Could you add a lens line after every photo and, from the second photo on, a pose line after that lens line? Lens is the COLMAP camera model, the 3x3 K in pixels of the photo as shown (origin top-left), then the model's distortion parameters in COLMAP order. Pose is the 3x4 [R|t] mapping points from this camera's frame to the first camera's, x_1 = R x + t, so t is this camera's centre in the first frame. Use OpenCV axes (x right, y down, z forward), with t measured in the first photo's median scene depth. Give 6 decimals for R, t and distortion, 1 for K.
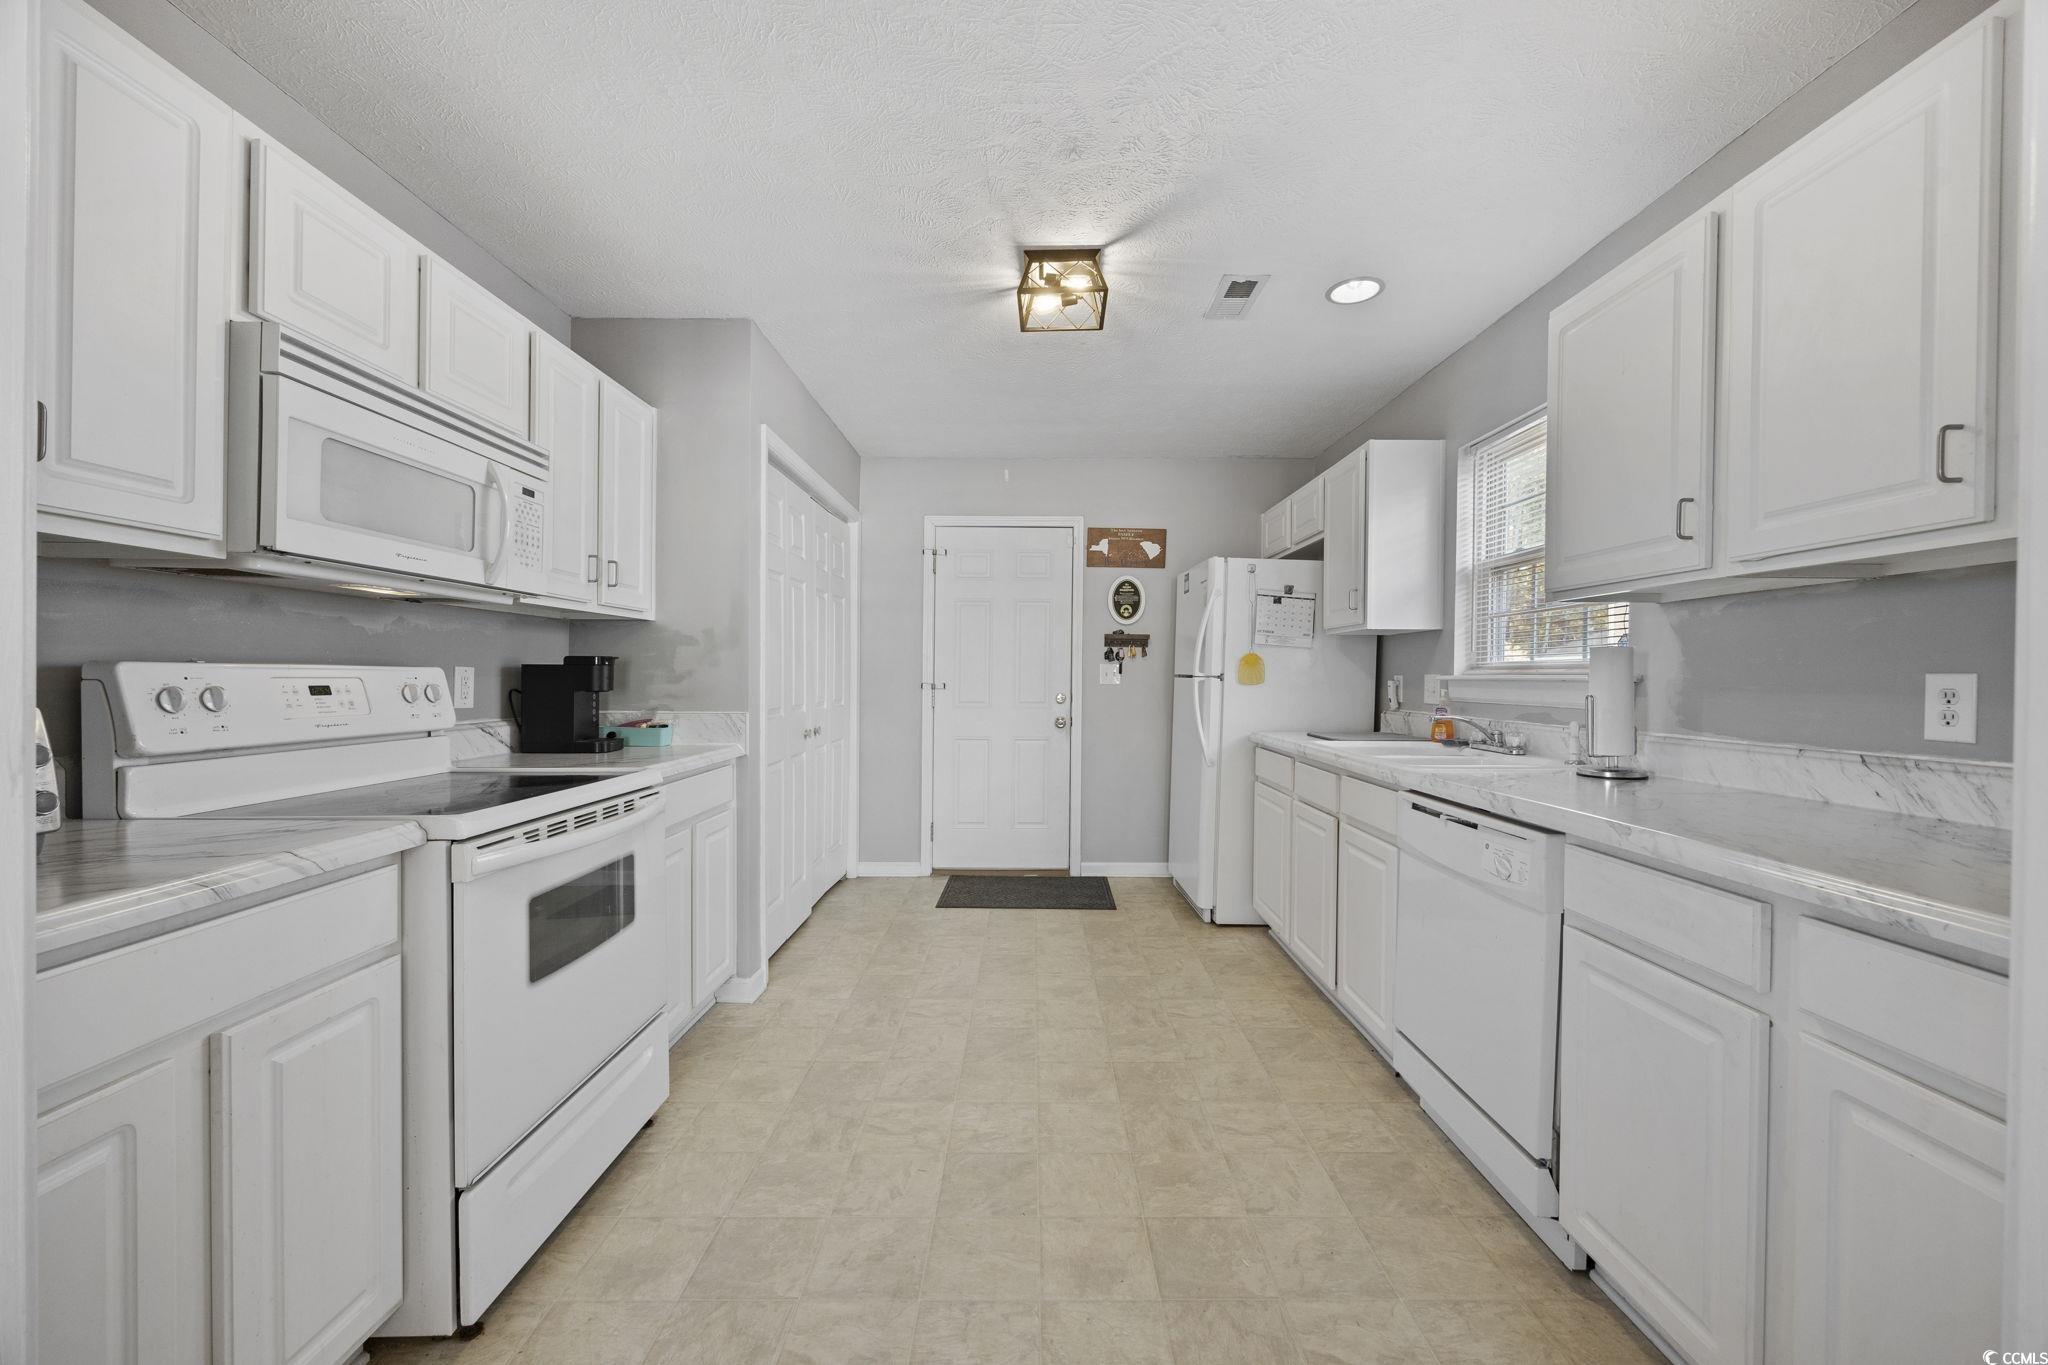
lens RADIAL K [[781.8, 0, 1036.7], [0, 781.8, 679.4], [0, 0, 1]] dist [-0.002929, -0.000572]
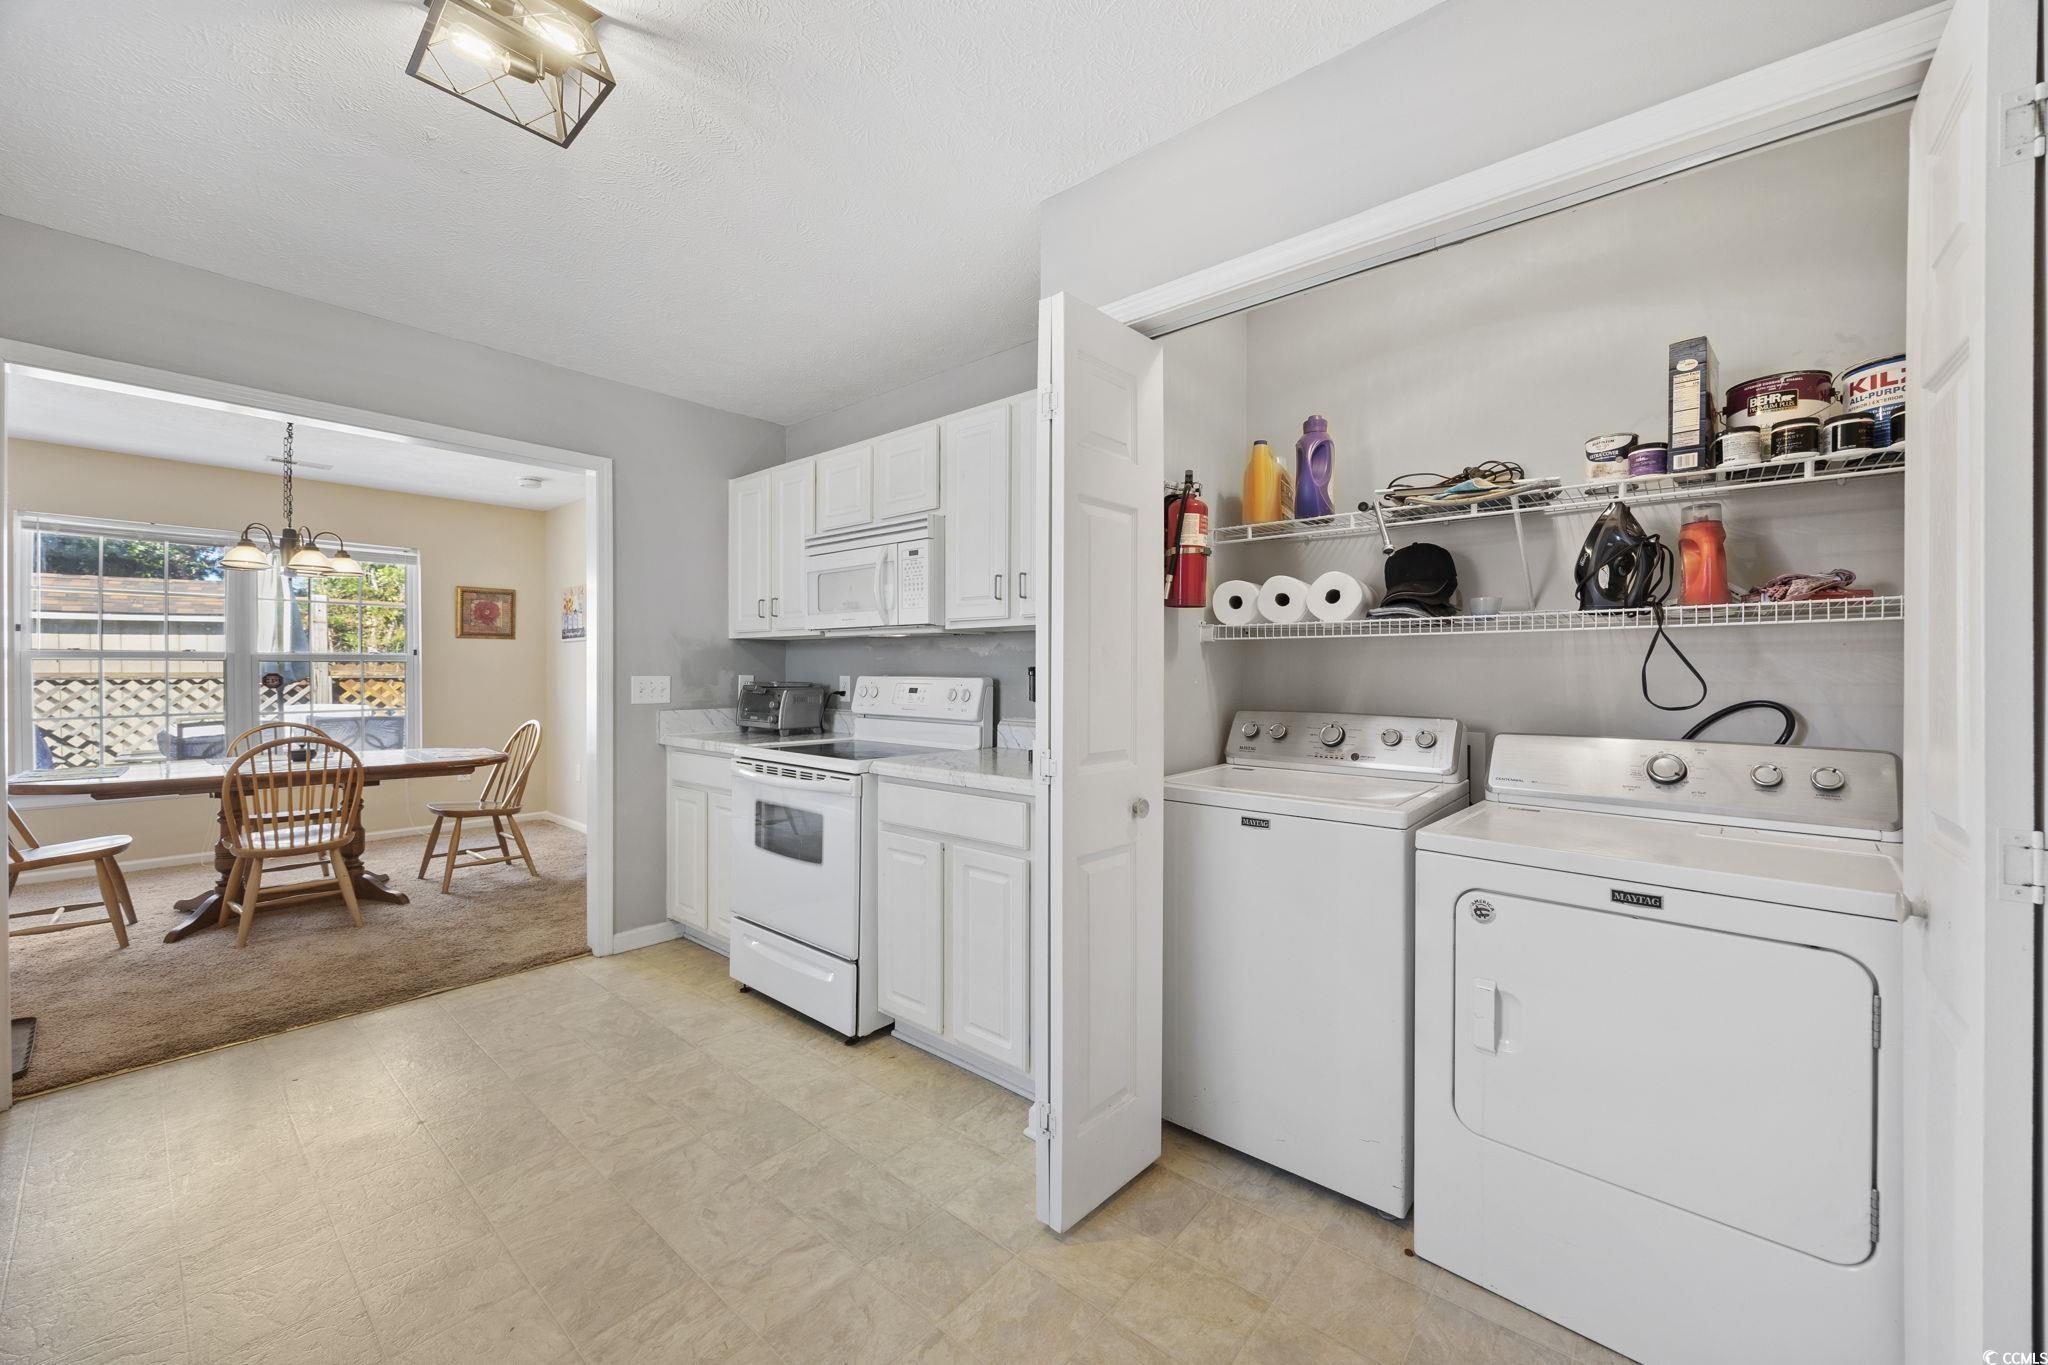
lens RADIAL K [[780.3, 0, 1034.6], [0, 780.3, 663.7], [0, 0, 1]] dist [0.001549, 0.000073]
pose [[-0.651375, -0.015558, -0.758597, 0.271466], [-0.012012, 0.999876, -0.010192, -0.029487], [0.758661, 0.002473, -0.651481, 2.073200]]
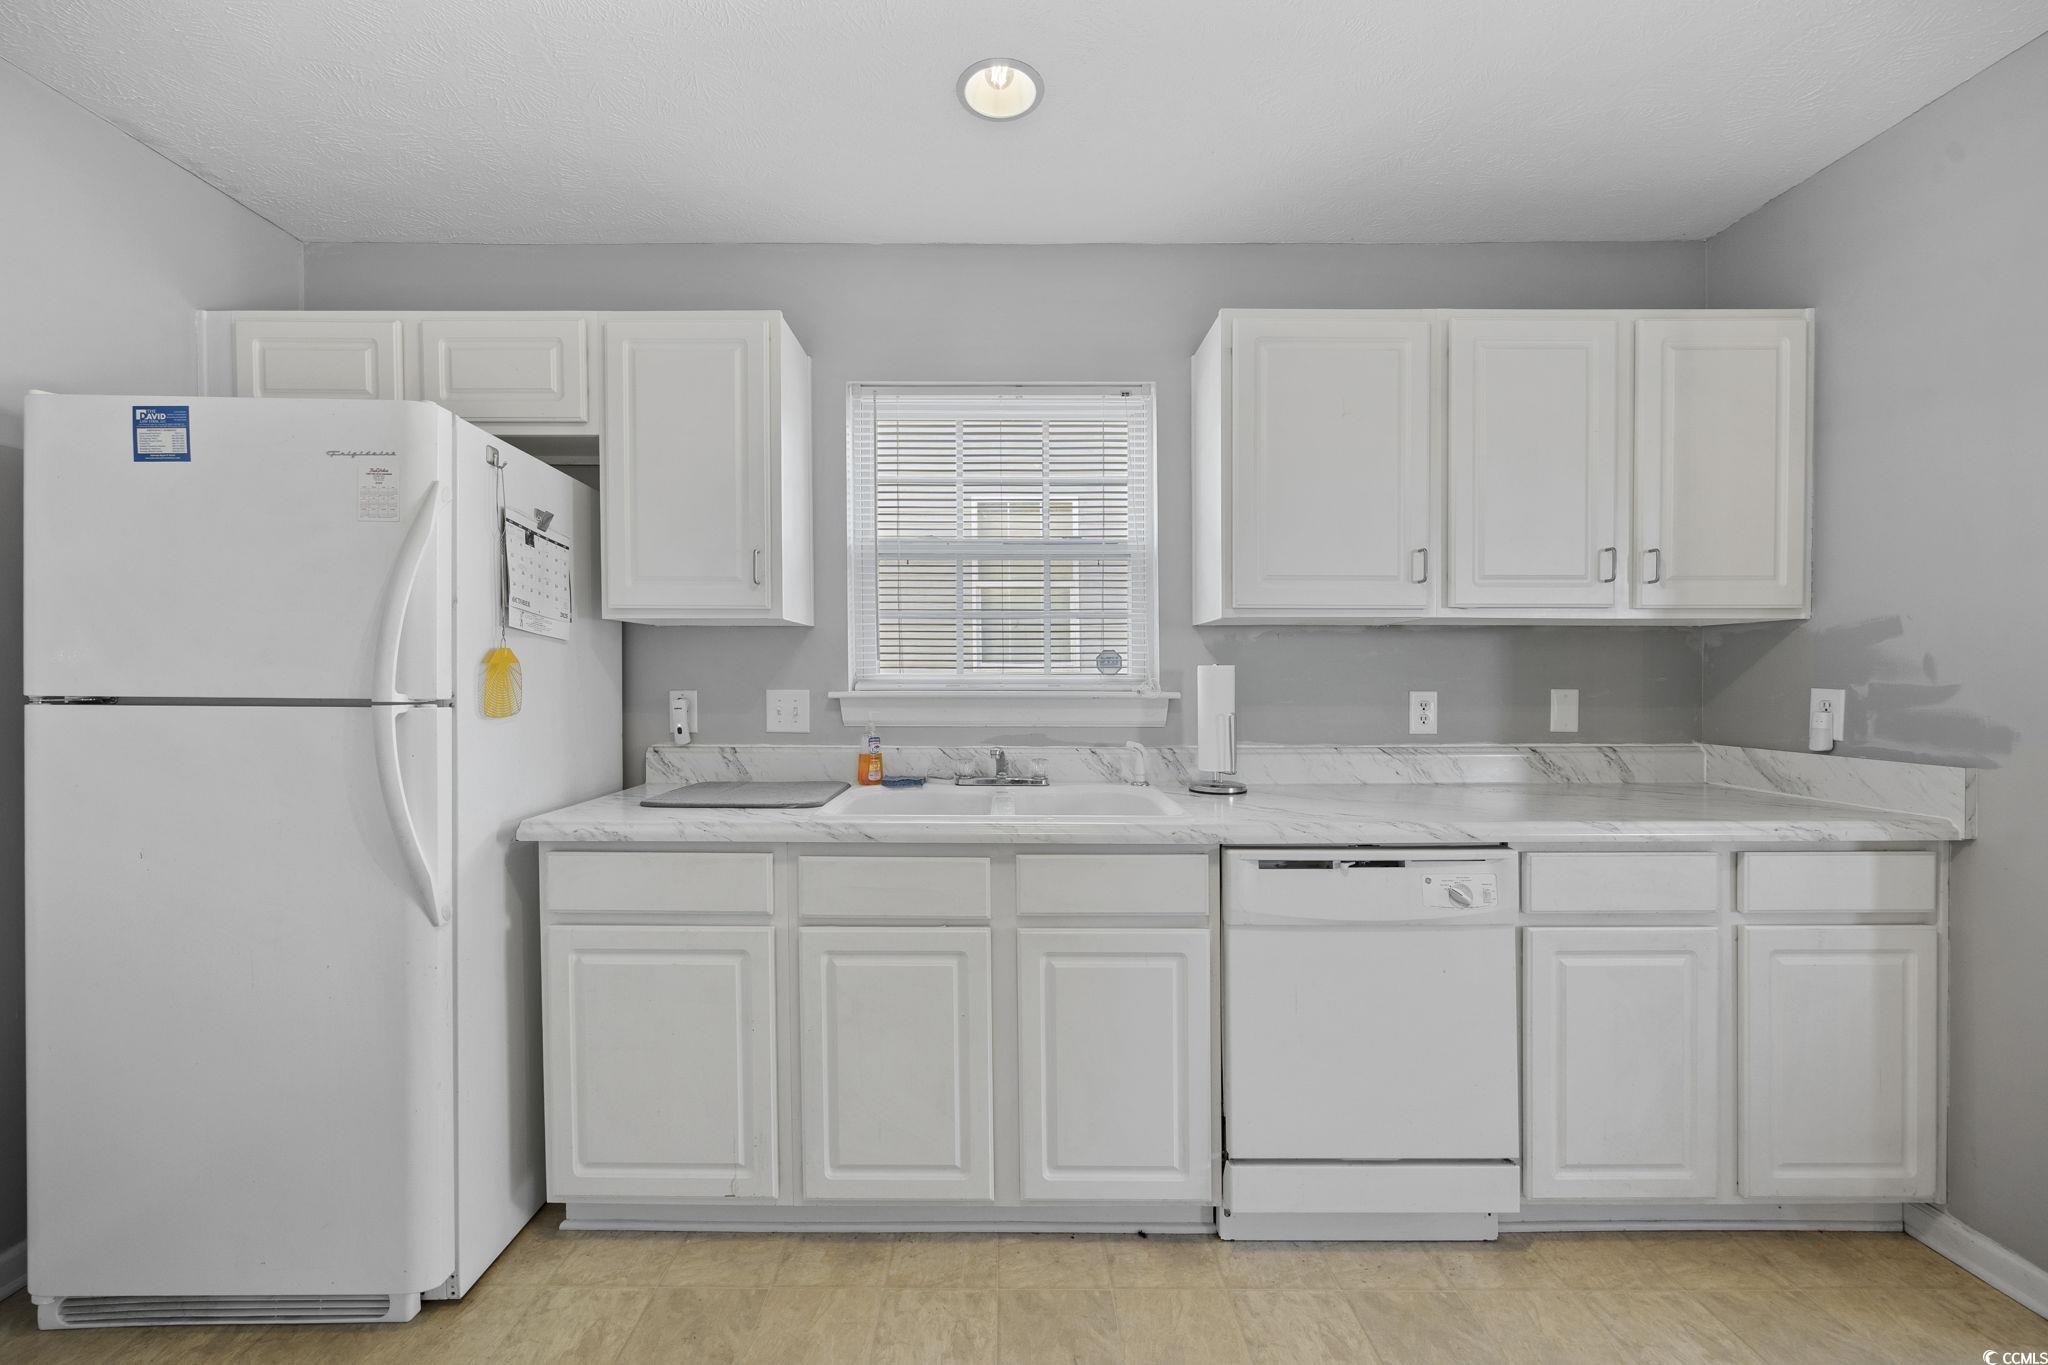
lens RADIAL K [[801.7, 0, 995.5], [0, 801.7, 696.1], [0, 0, 1]] dist [-0.003232, -0.000318]
pose [[0.012192, -0.025057, 0.999612, -0.331404], [0.004102, 0.999679, 0.025008, -0.029232], [-0.999917, 0.003795, 0.012291, 1.299142]]
